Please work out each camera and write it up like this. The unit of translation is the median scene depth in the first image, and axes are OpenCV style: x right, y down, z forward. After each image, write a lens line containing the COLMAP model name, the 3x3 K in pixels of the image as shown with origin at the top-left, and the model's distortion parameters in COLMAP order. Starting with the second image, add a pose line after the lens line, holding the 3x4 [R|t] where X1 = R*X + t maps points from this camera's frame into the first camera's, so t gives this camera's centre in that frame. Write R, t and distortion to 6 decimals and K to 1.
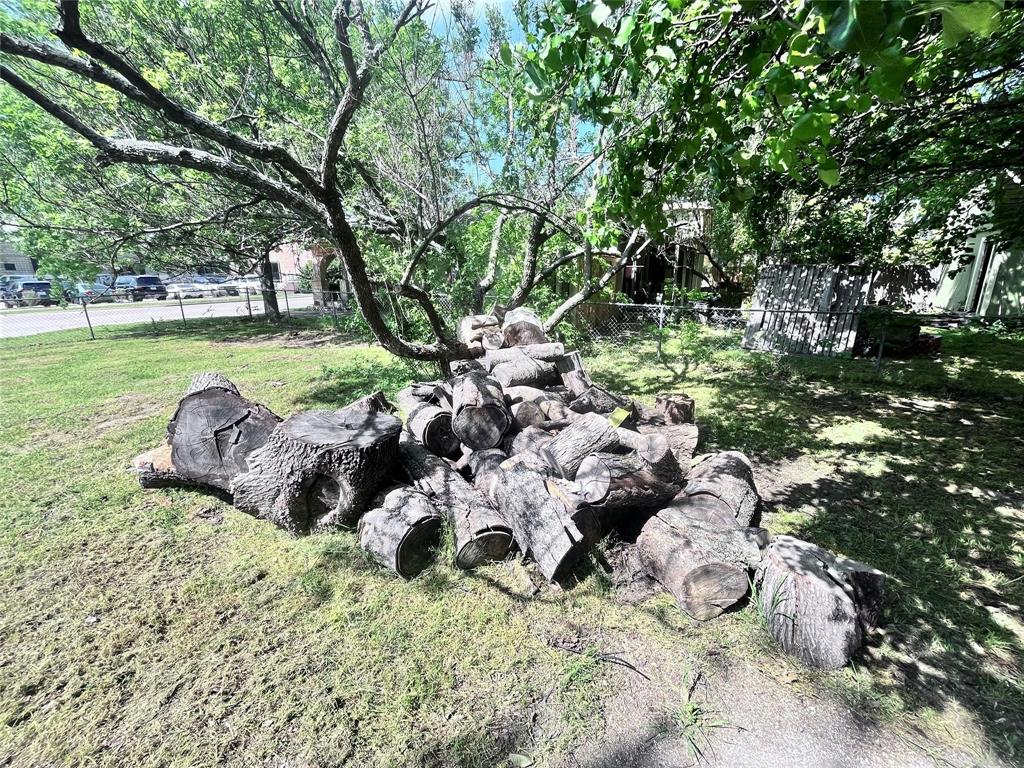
lens RADIAL K [[408.3, 0, 512.0], [0, 408.3, 384.0], [0, 0, 1]] dist [-0.000212, 0.000073]
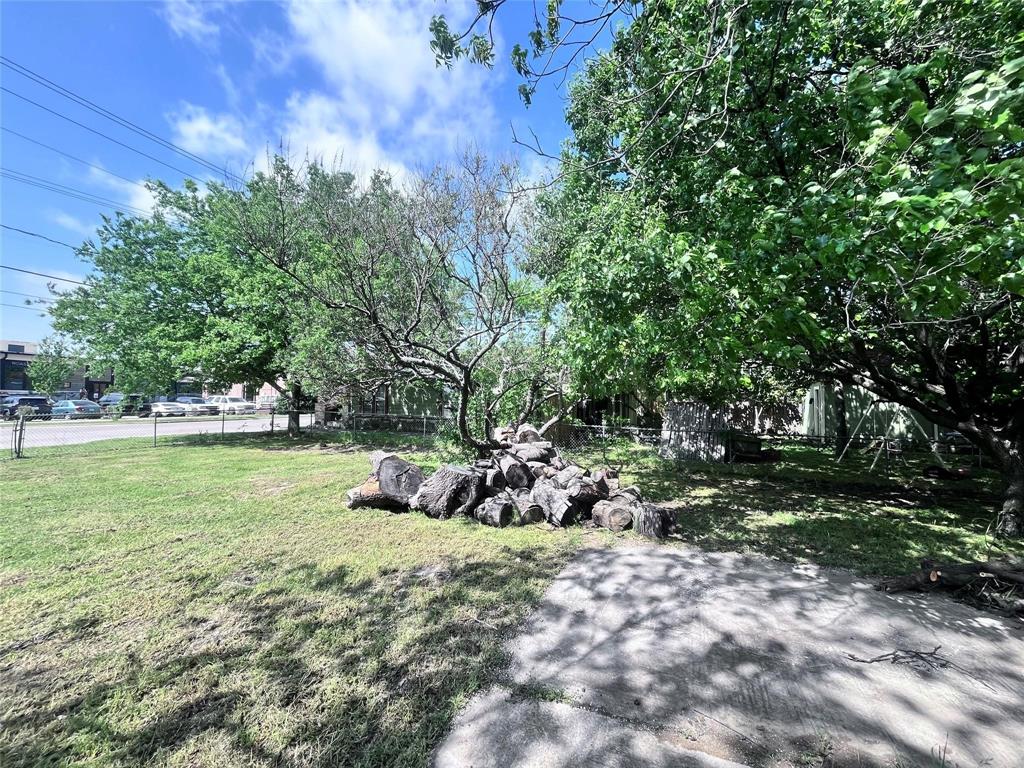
lens RADIAL K [[408.3, 0, 512.0], [0, 408.3, 384.0], [0, 0, 1]] dist [-0.000212, 0.000073]
pose [[0.993983, 0.030301, 0.105255, -0.257226], [0.002732, 0.953813, -0.300388, 0.210561], [-0.109496, 0.298868, 0.947992, -0.852436]]
